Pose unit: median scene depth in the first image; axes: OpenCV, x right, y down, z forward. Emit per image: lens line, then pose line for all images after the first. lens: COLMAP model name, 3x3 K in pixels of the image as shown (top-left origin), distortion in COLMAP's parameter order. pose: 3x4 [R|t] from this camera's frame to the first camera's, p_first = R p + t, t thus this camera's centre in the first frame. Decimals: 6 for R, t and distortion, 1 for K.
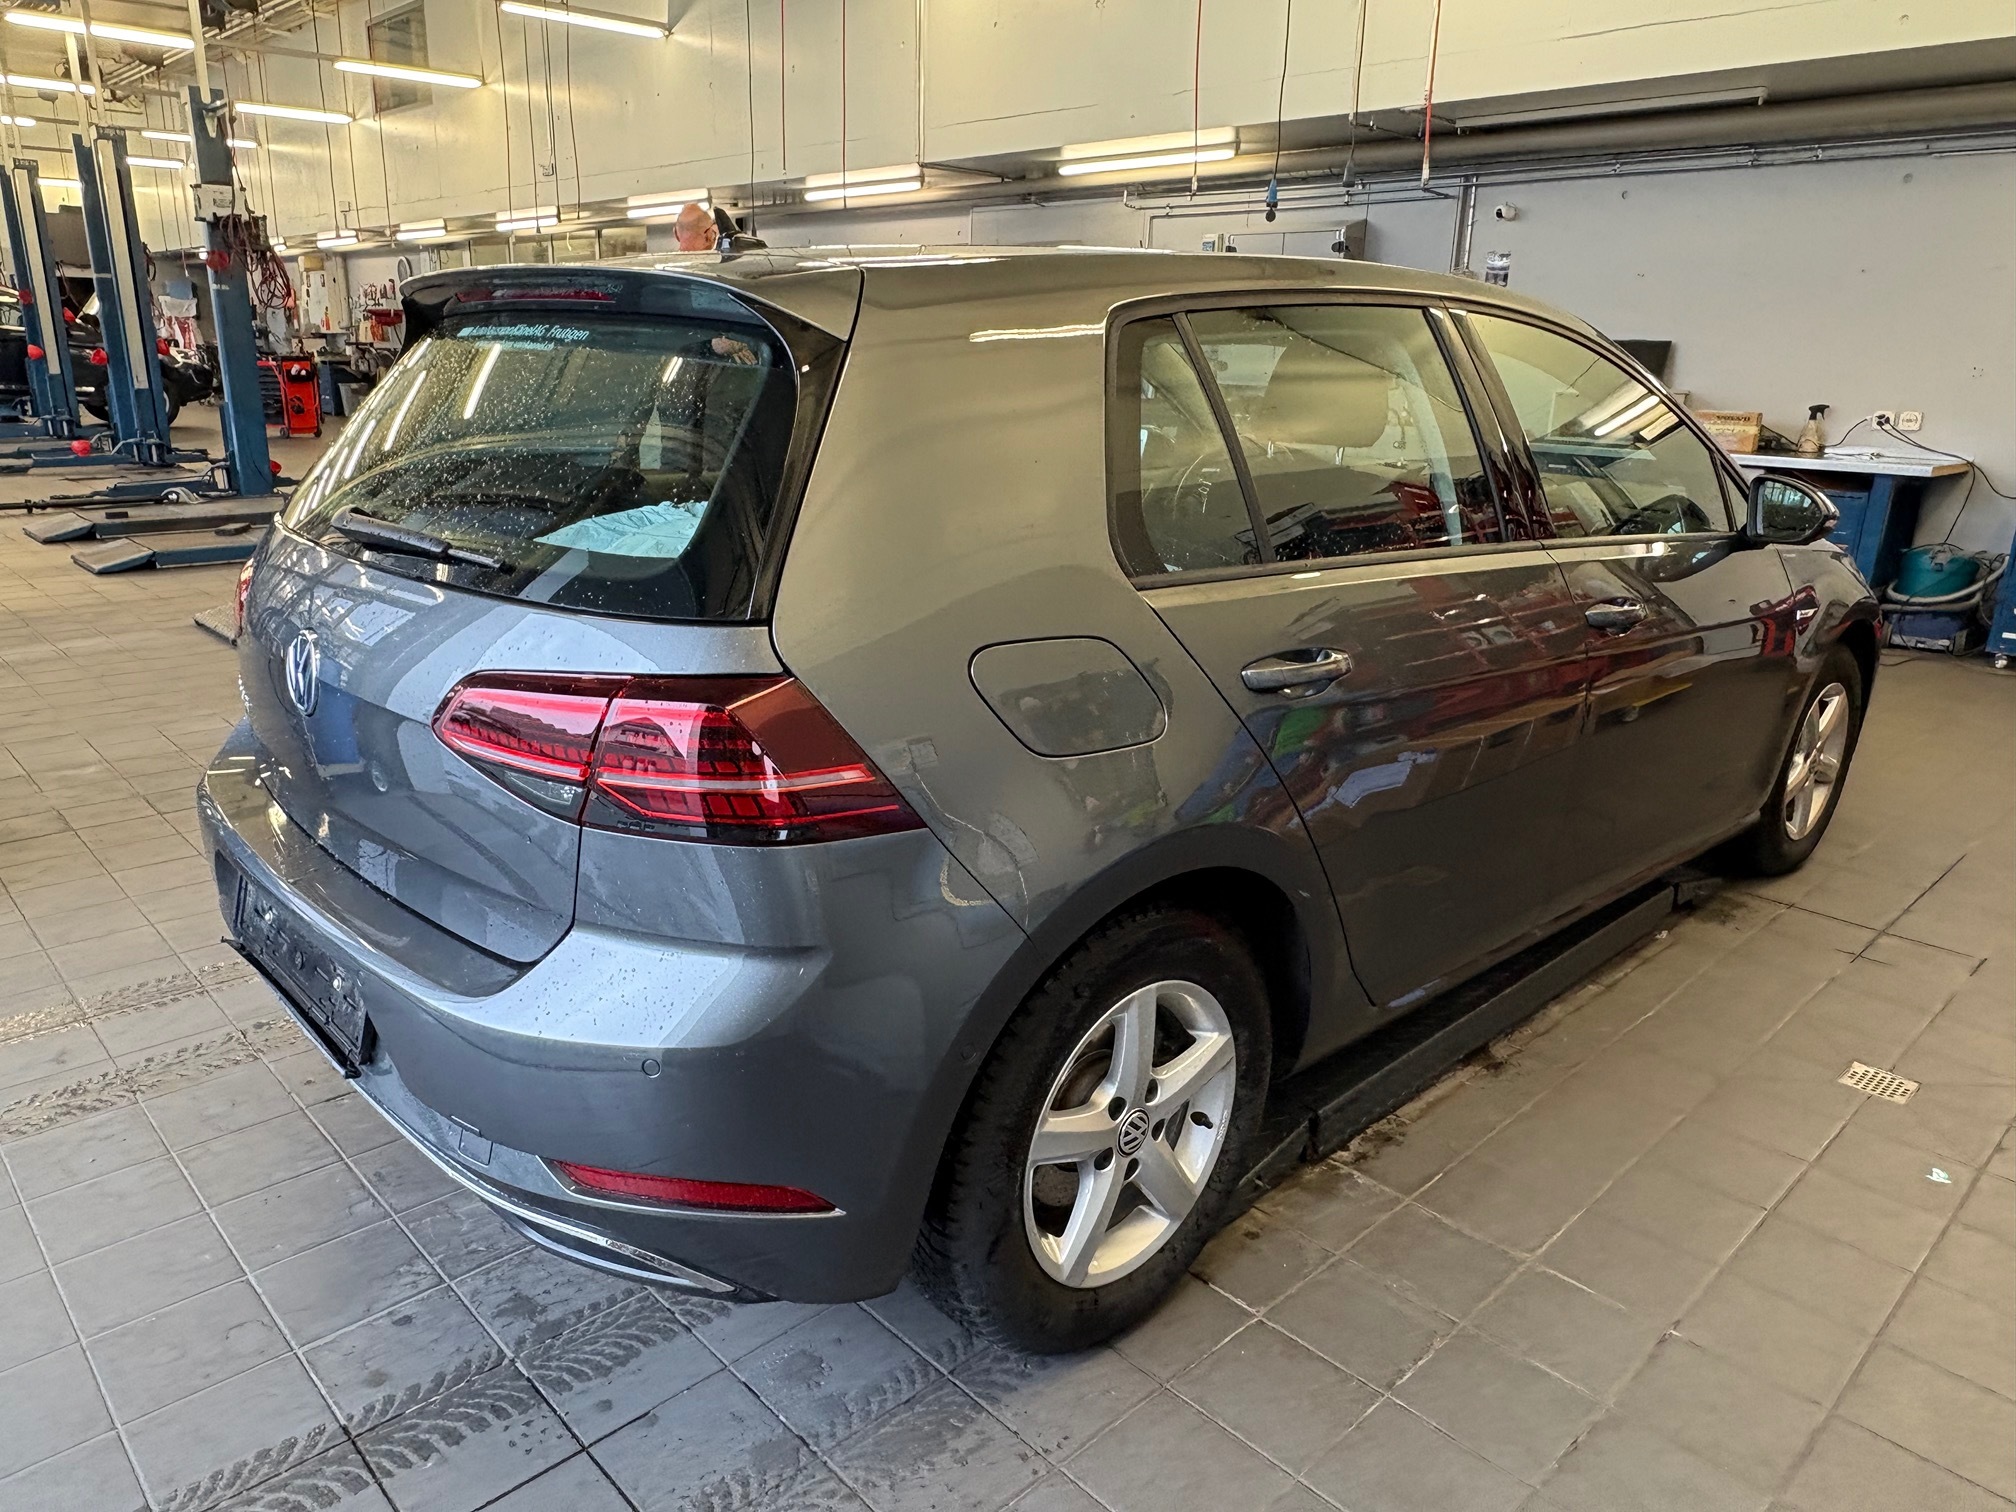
lens RADIAL K [[1359.5, 0, 1004.9], [0, 1359.5, 754.3], [0, 0, 1]] dist [0.002079, -0.005229]
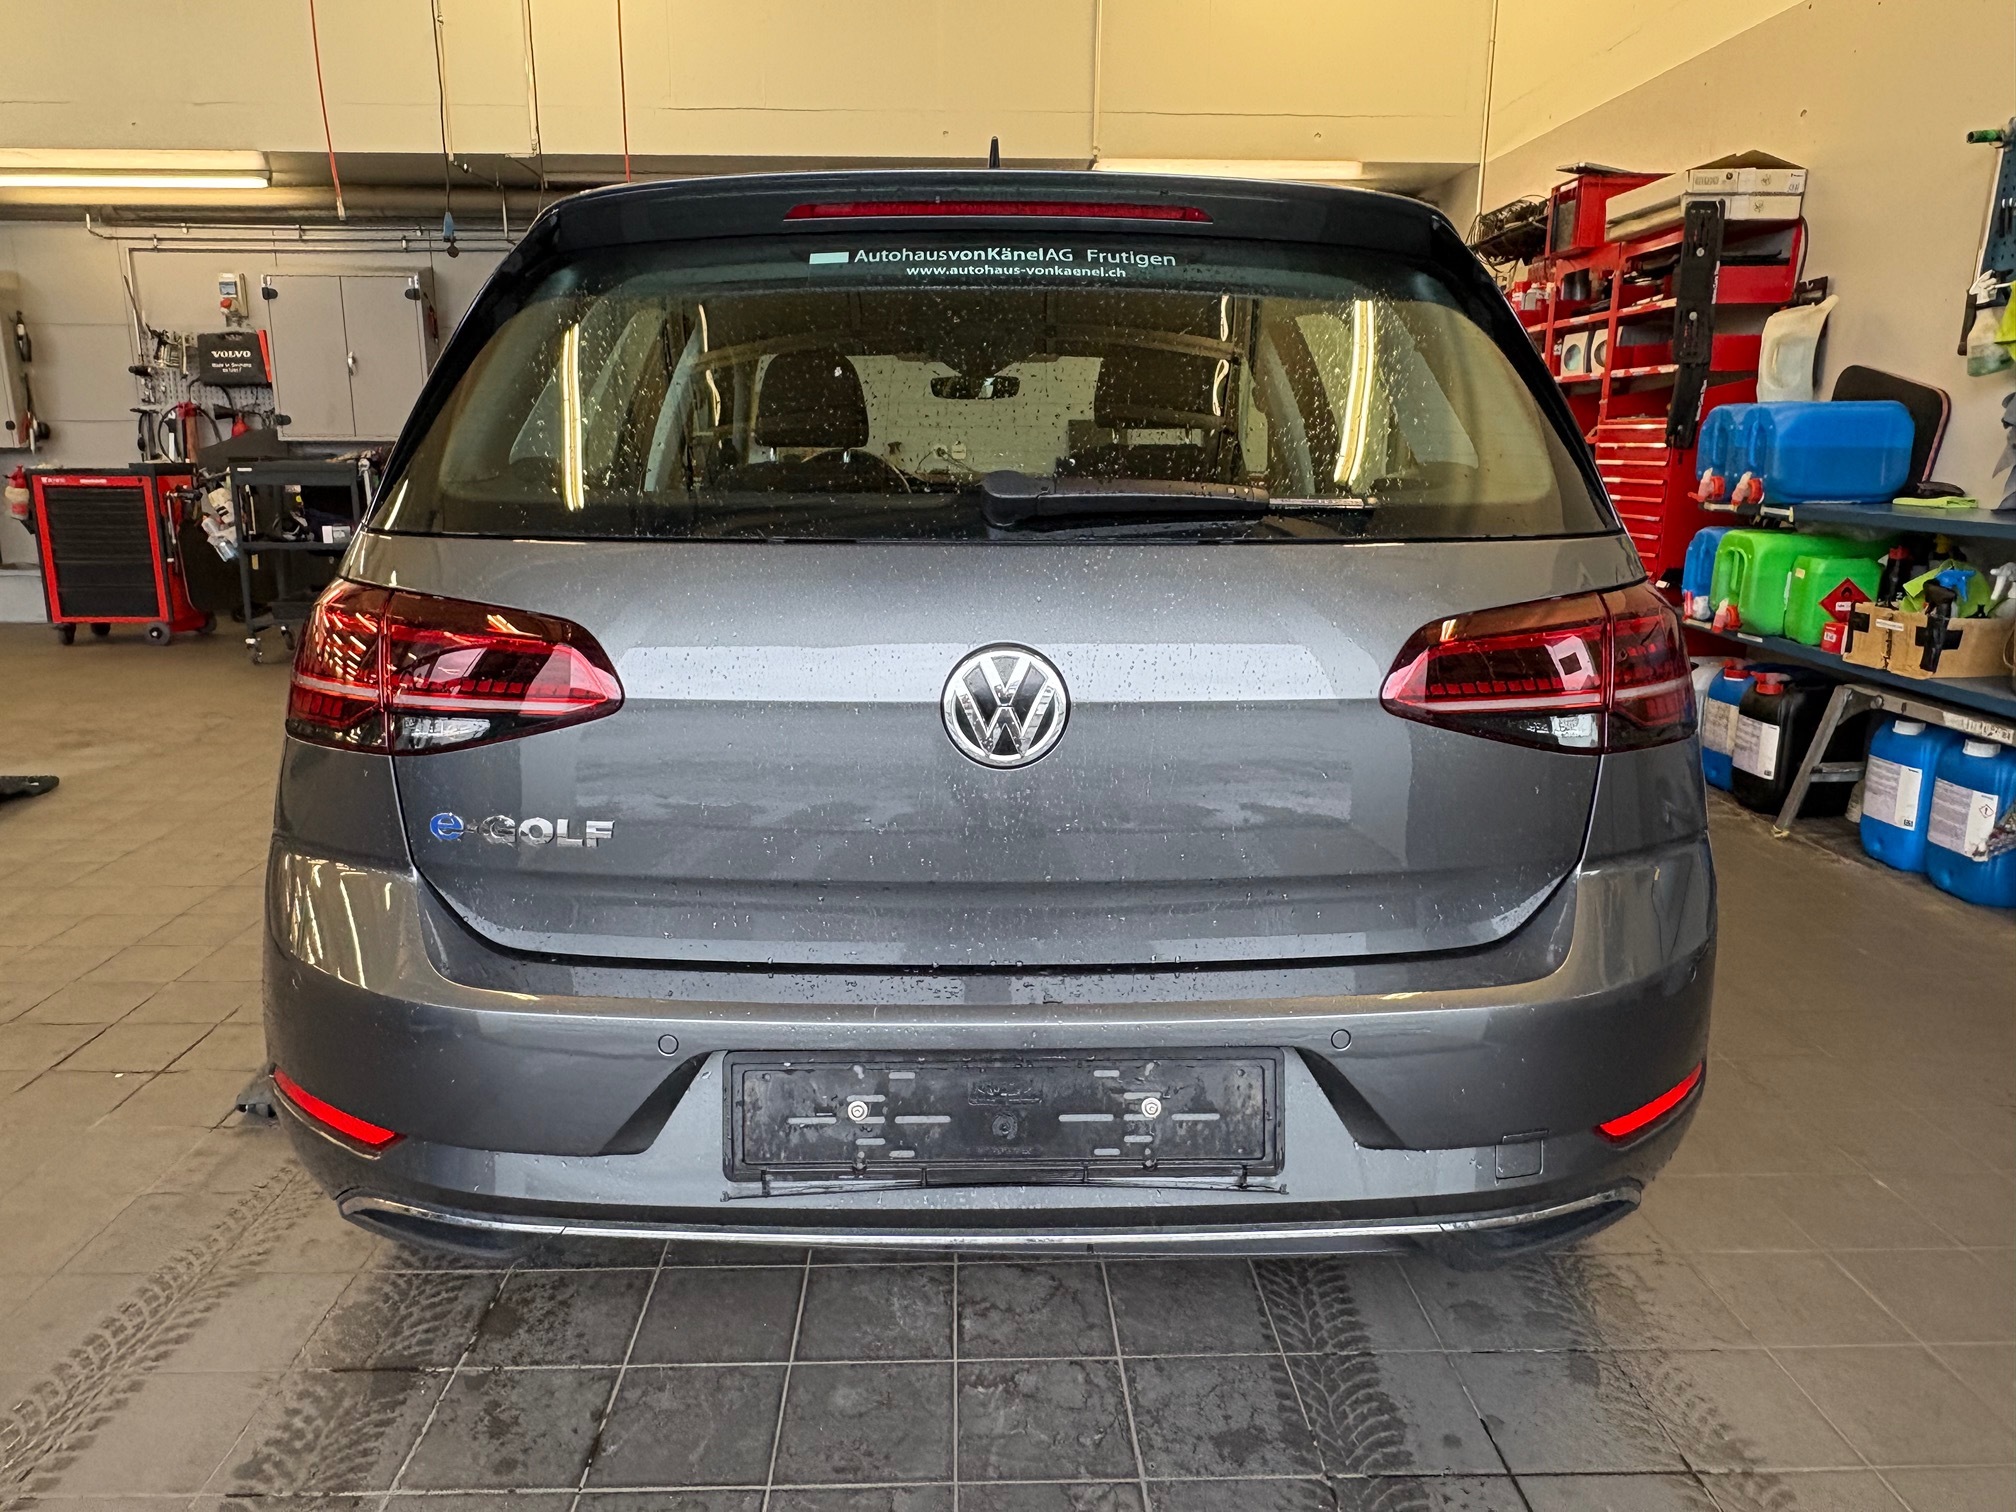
lens RADIAL K [[1359.5, 0, 990.3], [0, 1359.5, 752.0], [0, 0, 1]] dist [0.002079, -0.005229]
pose [[0.669397, -0.185070, 0.719484, -0.239643], [0.225664, 0.973366, 0.040421, -0.015481], [-0.707802, 0.135304, 0.693332, 0.120735]]
